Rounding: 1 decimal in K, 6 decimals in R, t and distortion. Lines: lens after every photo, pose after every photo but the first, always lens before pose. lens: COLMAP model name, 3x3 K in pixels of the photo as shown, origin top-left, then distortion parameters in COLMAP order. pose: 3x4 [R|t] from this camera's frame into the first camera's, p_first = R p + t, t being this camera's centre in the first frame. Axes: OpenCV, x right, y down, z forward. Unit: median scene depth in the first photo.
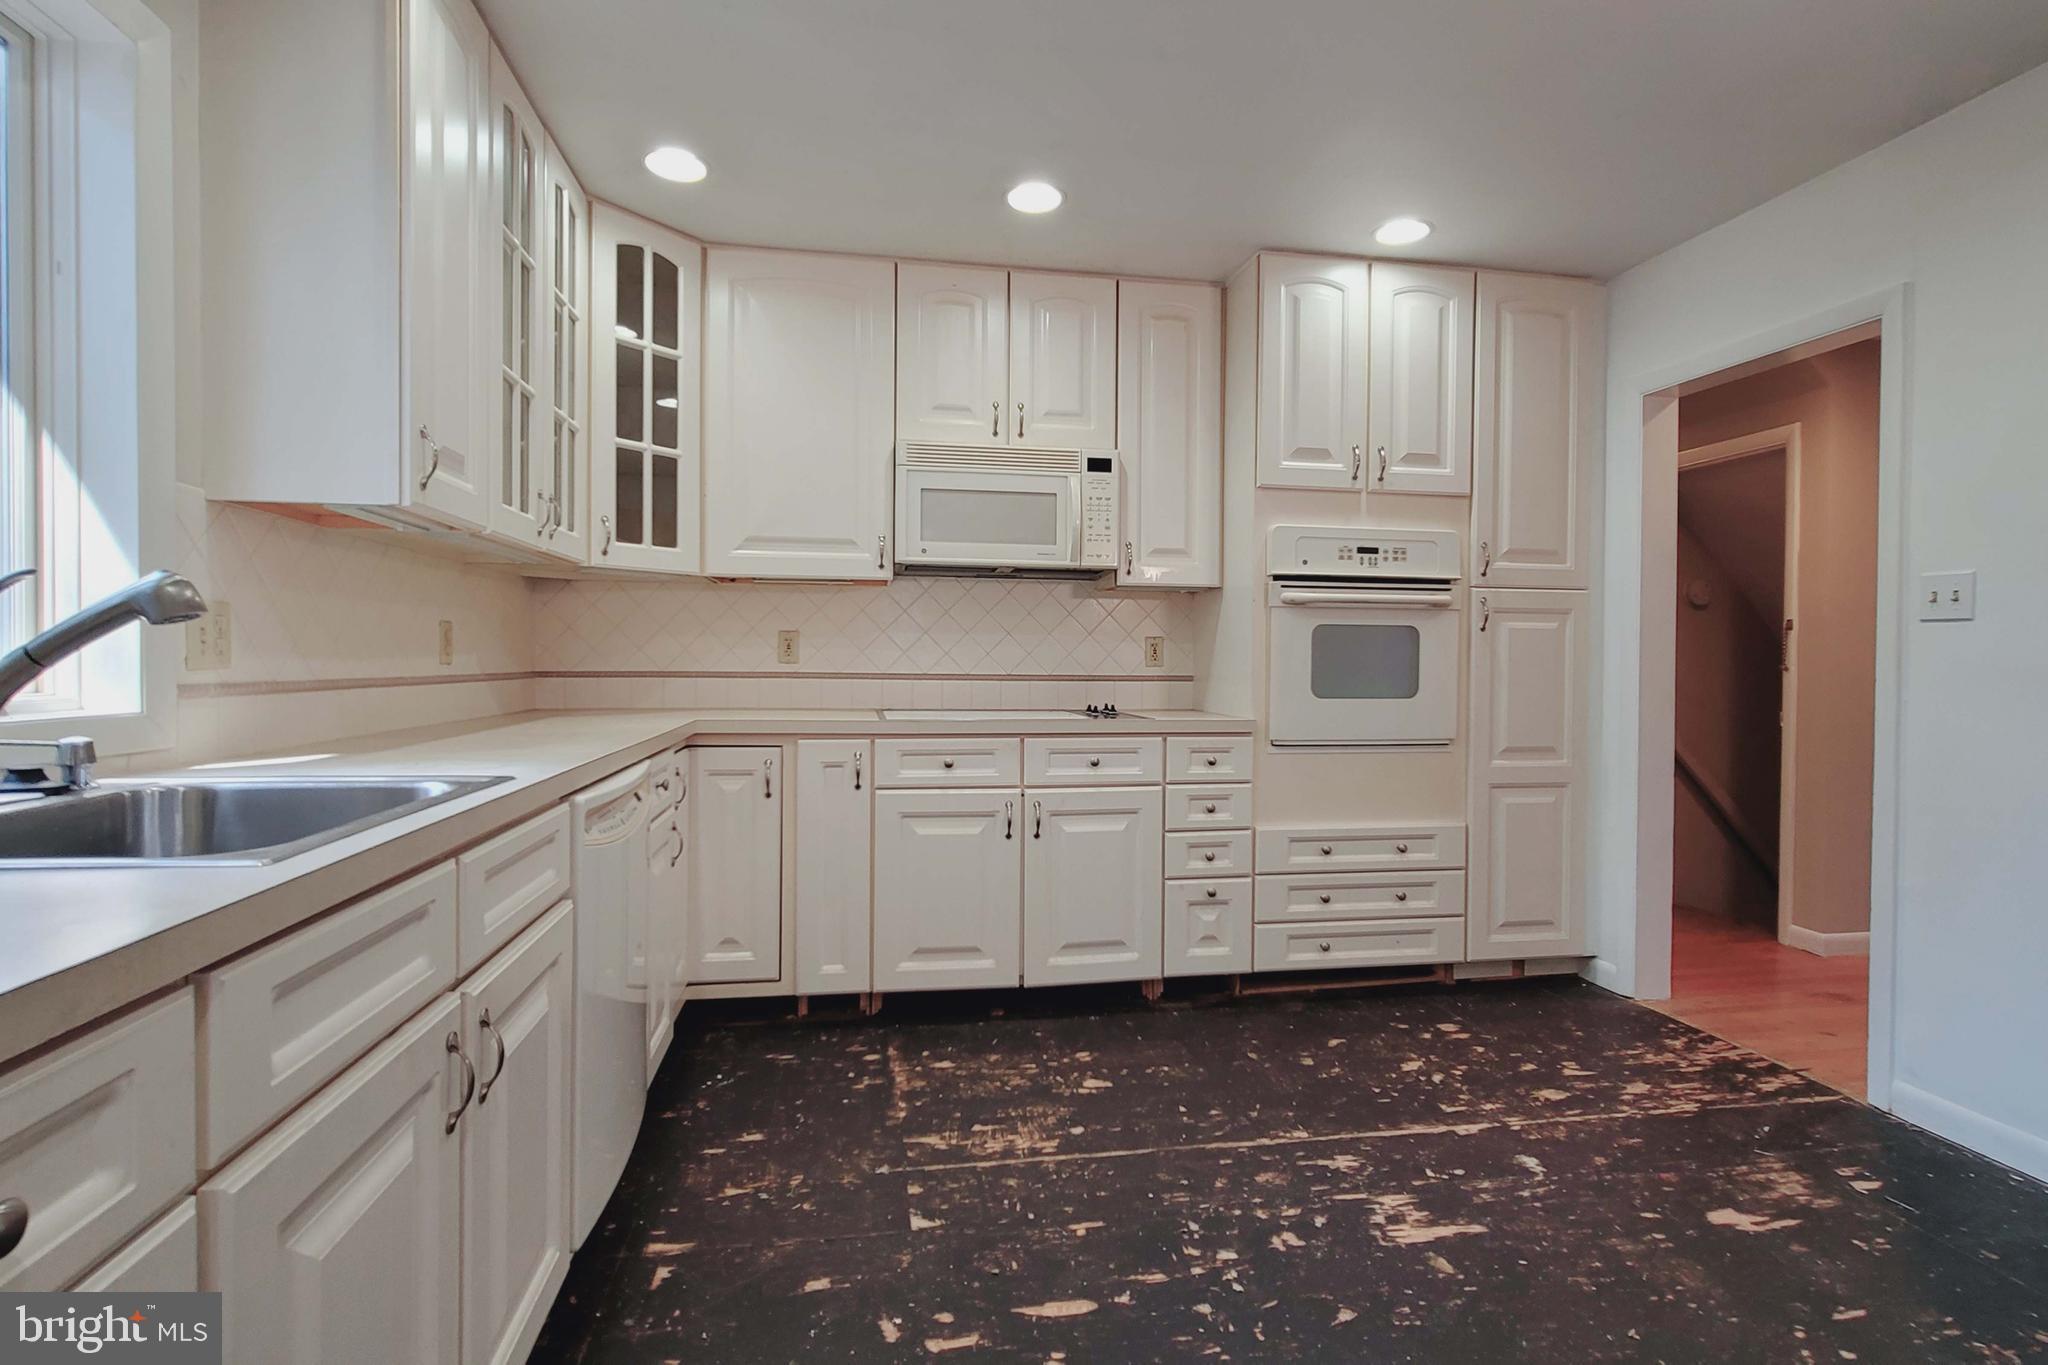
lens RADIAL K [[1017.5, 0, 1021.3], [0, 1017.5, 670.8], [0, 0, 1]] dist [0.000353, -0.000406]
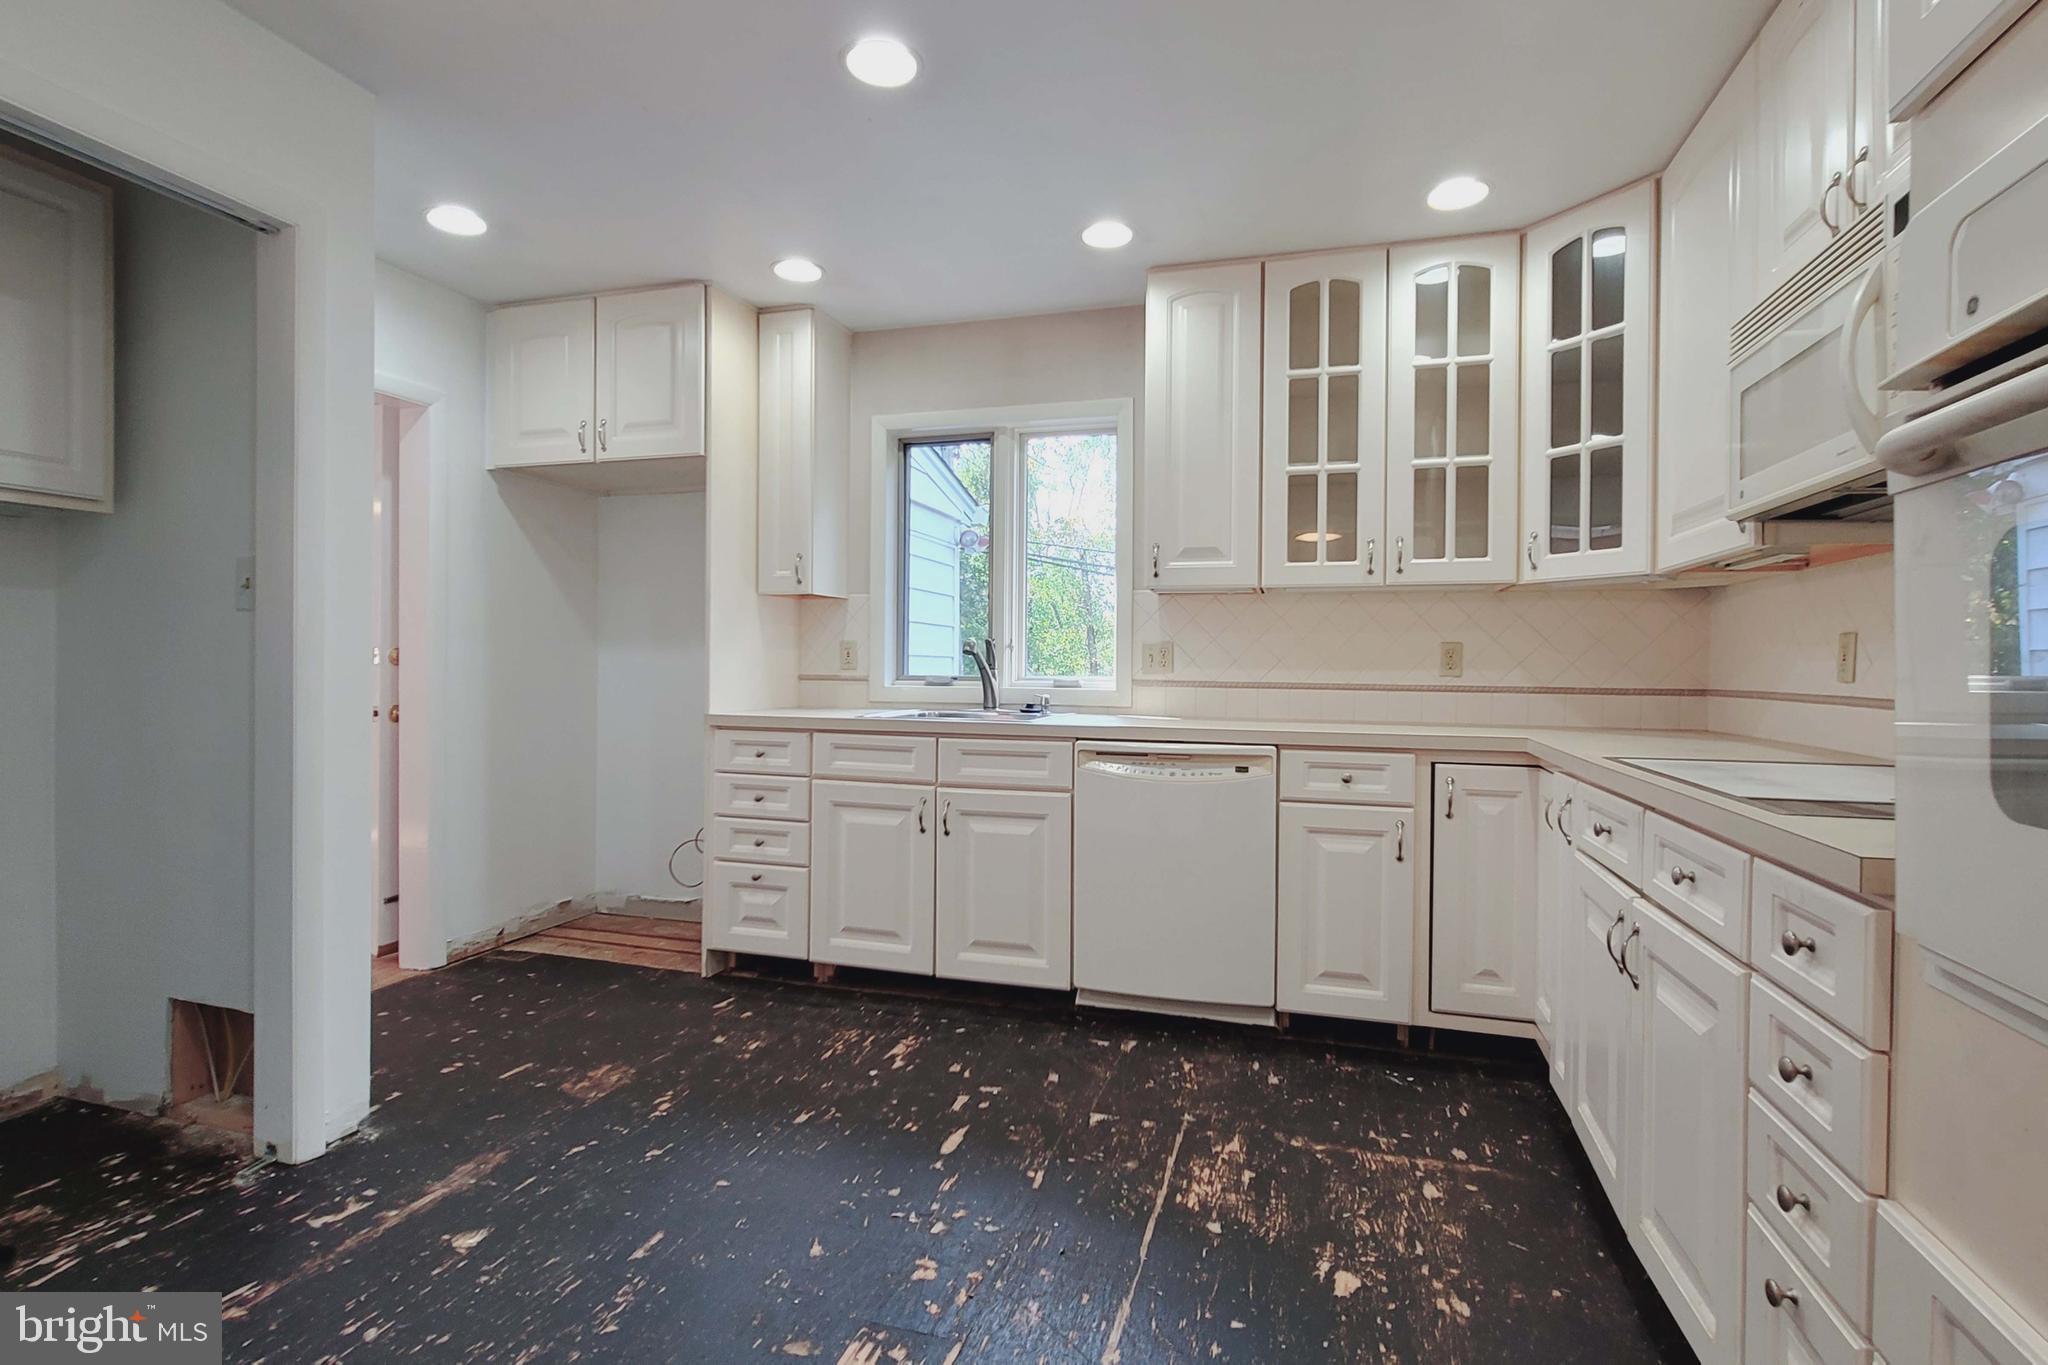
lens RADIAL K [[1017.5, 0, 1021.3], [0, 1017.5, 670.8], [0, 0, 1]] dist [0.000353, -0.000406]
pose [[-0.475055, -0.009315, -0.879907, 0.871243], [-0.025283, 0.999676, 0.003068, -0.004823], [0.879593, 0.023704, -0.475136, 1.246237]]
